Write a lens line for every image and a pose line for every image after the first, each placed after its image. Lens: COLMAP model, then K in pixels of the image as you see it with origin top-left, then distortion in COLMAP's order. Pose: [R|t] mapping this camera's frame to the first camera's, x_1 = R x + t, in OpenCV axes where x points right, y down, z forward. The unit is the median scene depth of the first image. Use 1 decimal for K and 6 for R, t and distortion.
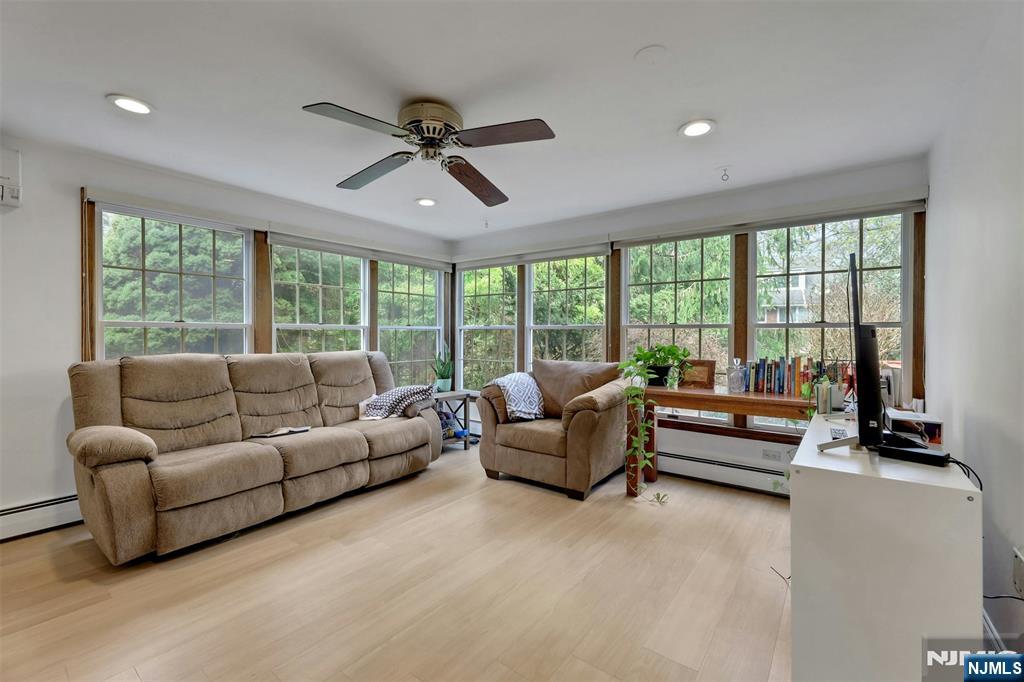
lens RADIAL K [[422.7, 0, 535.5], [0, 422.7, 332.4], [0, 0, 1]] dist [0.000762, 0.000166]
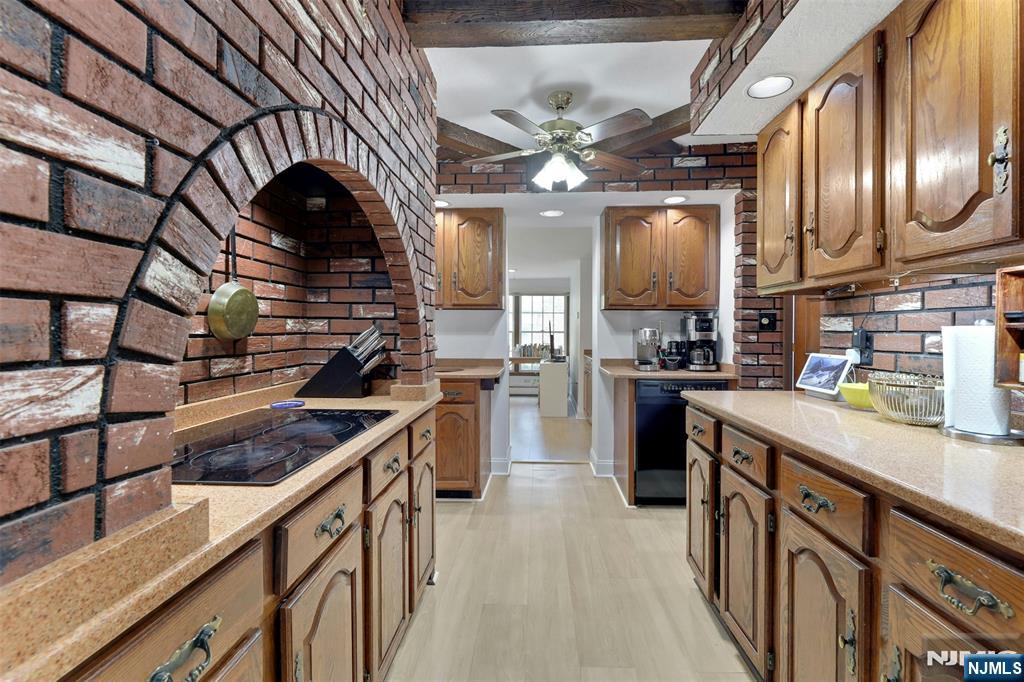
lens RADIAL K [[422.7, 0, 527.5], [0, 422.7, 325.5], [0, 0, 1]] dist [0.000762, 0.000166]
pose [[0.841916, 0.001558, 0.539607, -0.932125], [0.000989, 0.999990, -0.004430, -0.046696], [-0.539608, 0.004264, 0.841905, -1.322351]]
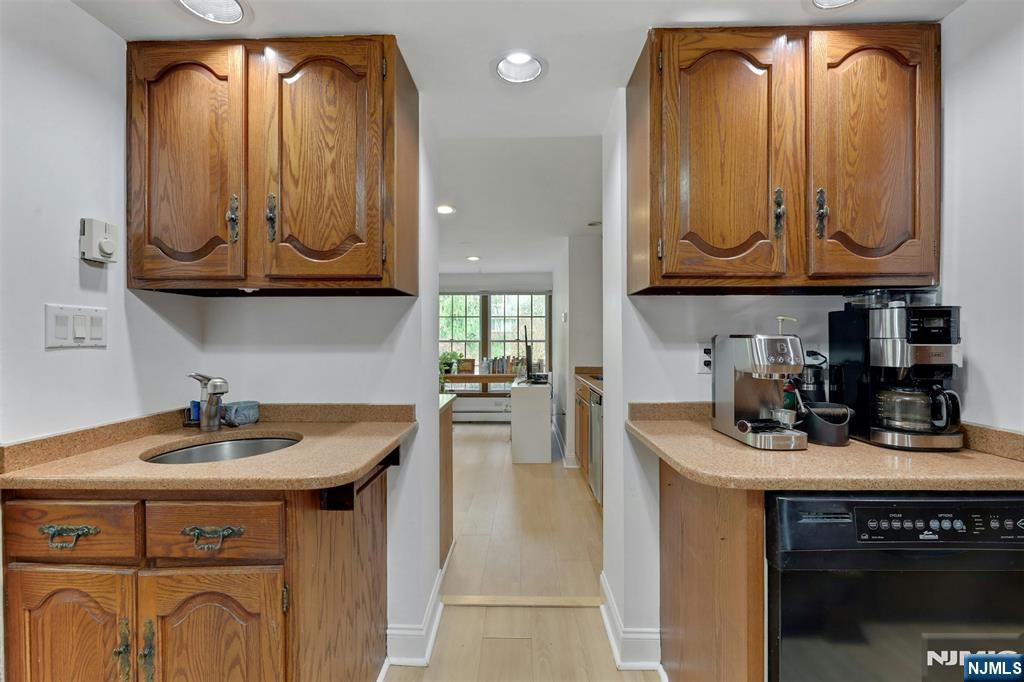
lens RADIAL K [[422.7, 0, 517.7], [0, 422.7, 336.8], [0, 0, 1]] dist [0.000762, 0.000166]
pose [[0.829329, -0.006899, 0.558717, -0.551095], [0.006450, 0.999975, 0.002774, -0.044993], [-0.558723, 0.001303, 0.829353, -0.820941]]
